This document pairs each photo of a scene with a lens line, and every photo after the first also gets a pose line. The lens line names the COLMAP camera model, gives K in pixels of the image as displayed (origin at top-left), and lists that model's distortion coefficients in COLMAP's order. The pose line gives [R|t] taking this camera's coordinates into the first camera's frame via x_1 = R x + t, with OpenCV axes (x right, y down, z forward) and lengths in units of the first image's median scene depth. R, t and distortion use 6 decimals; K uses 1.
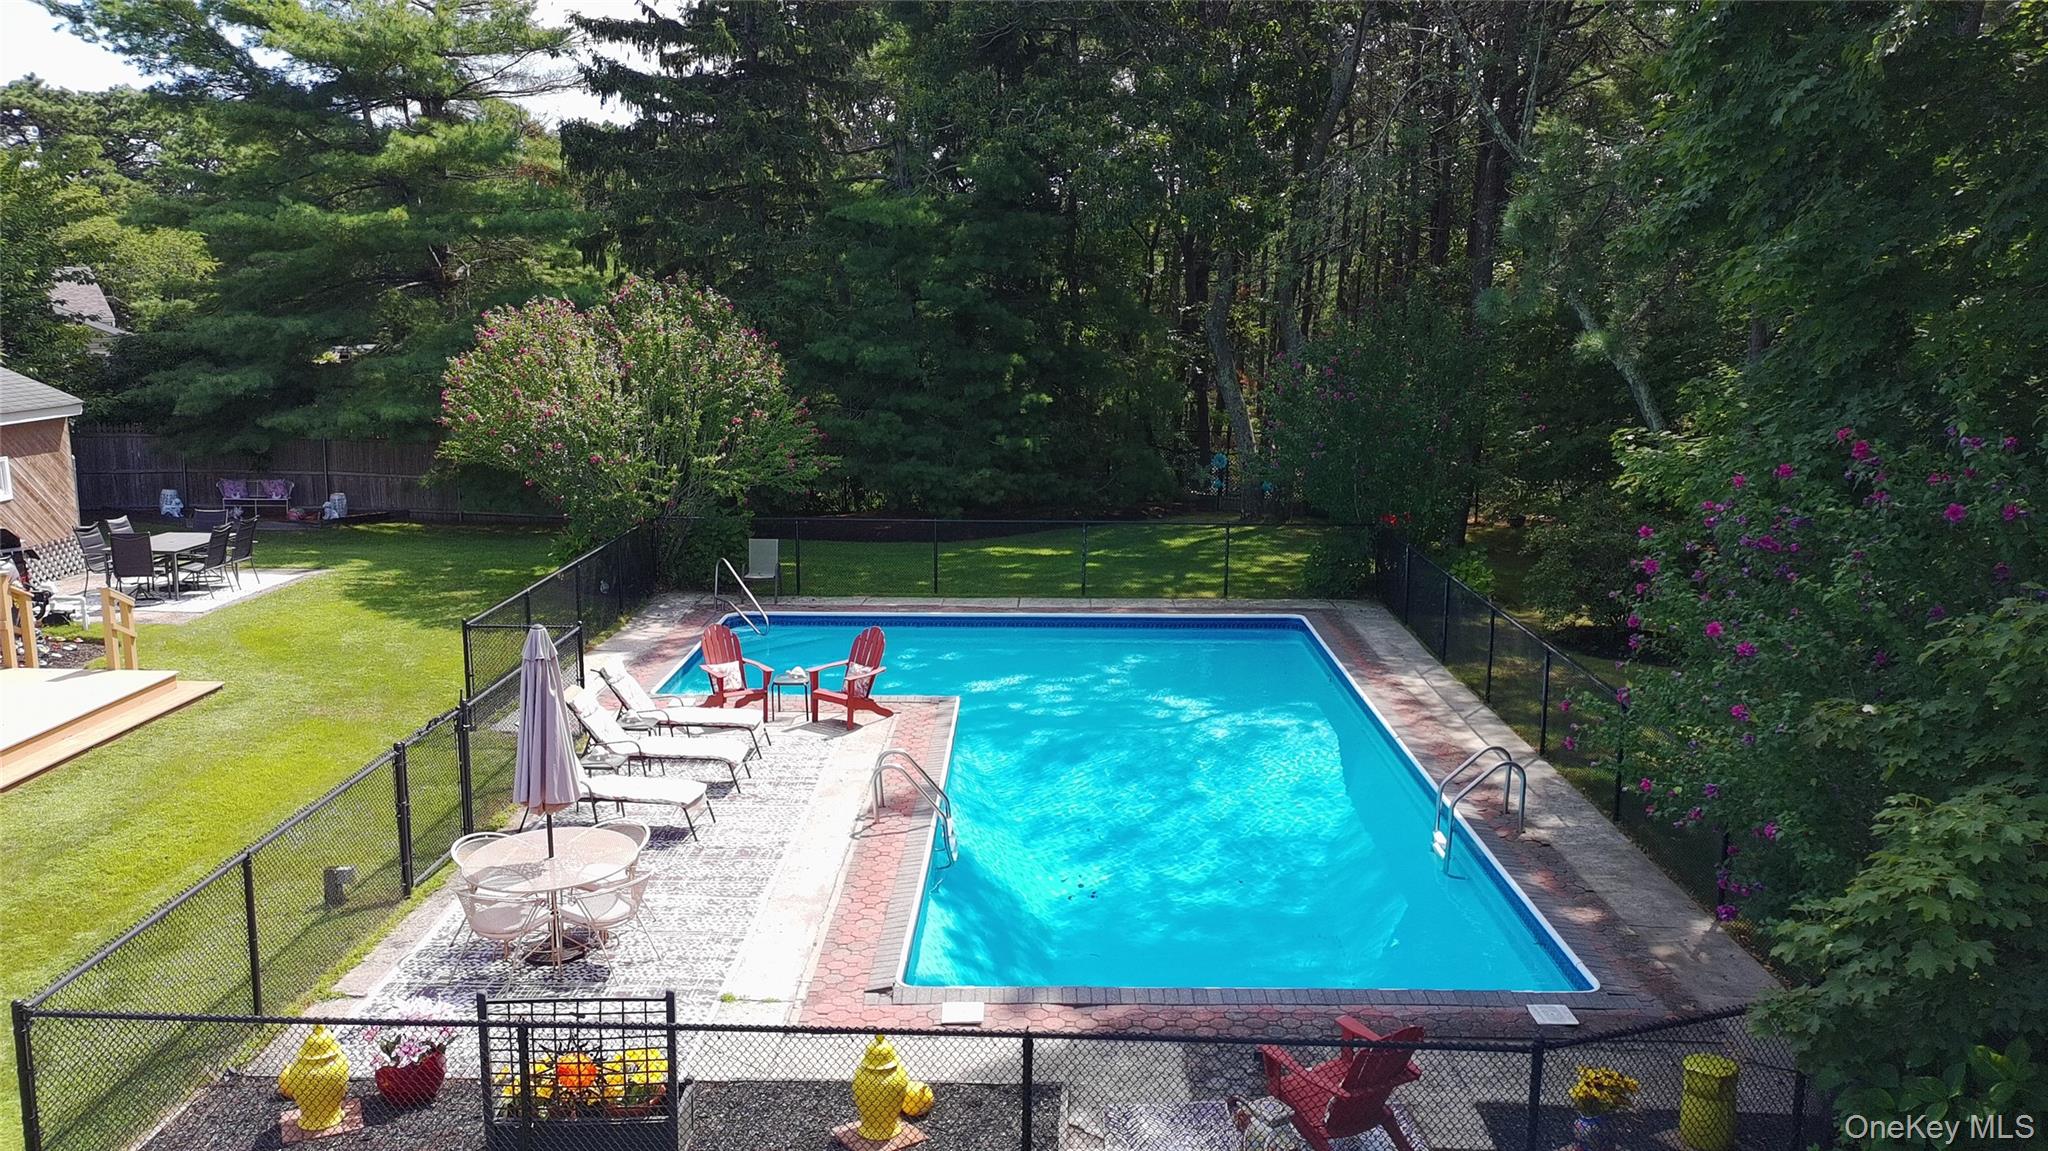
lens RADIAL K [[1581.3, 0, 1028.7], [0, 1581.3, 574.9], [0, 0, 1]] dist [0.064978, -0.066288]
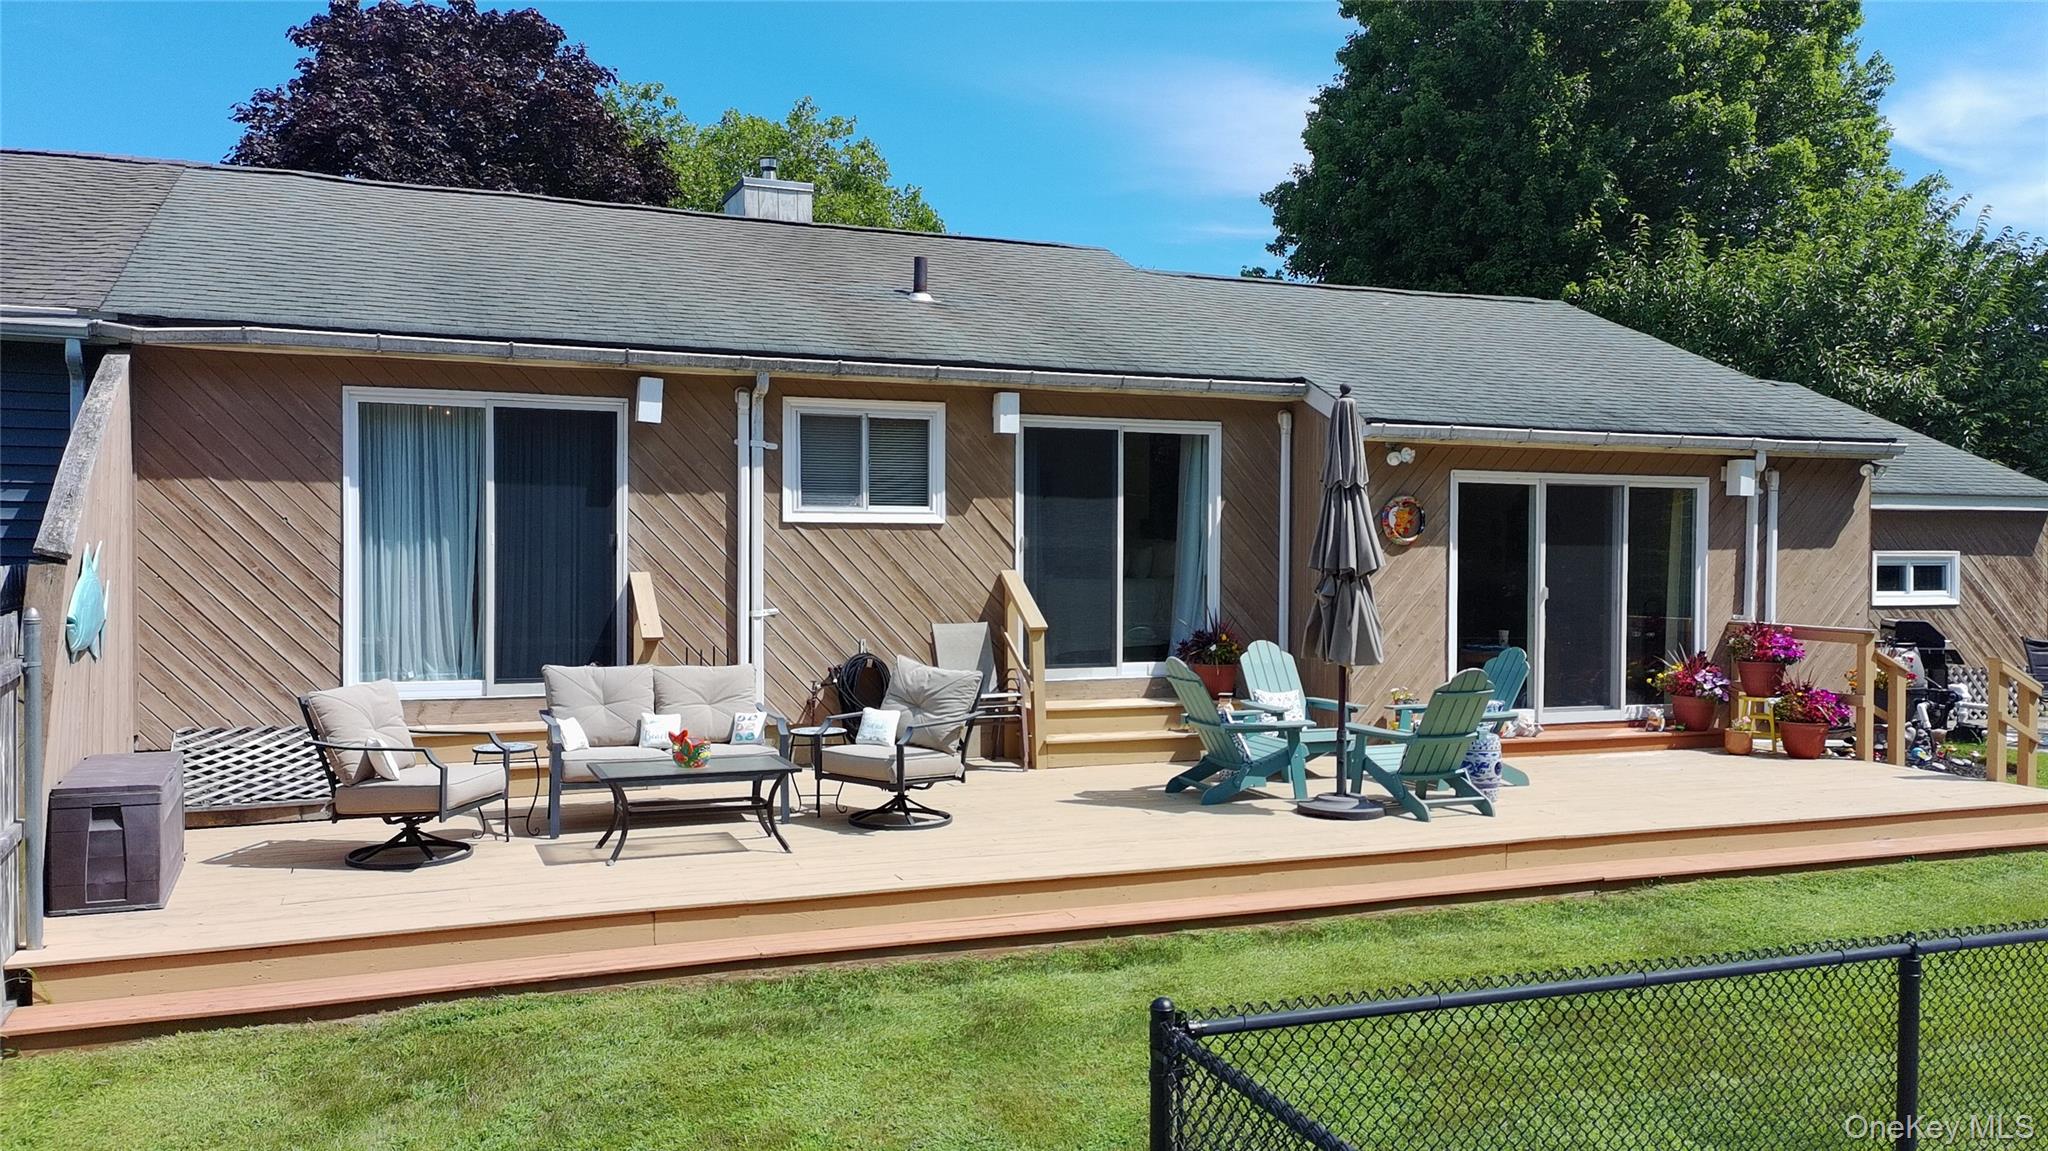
lens RADIAL K [[1581.3, 0, 1028.7], [0, 1581.3, 574.9], [0, 0, 1]] dist [0.064978, -0.066288]
pose [[0.395993, 0.013720, -0.918151, -0.084463], [-0.169873, 0.983724, -0.058566, 0.063253], [0.902404, 0.179161, 0.391878, 0.268035]]
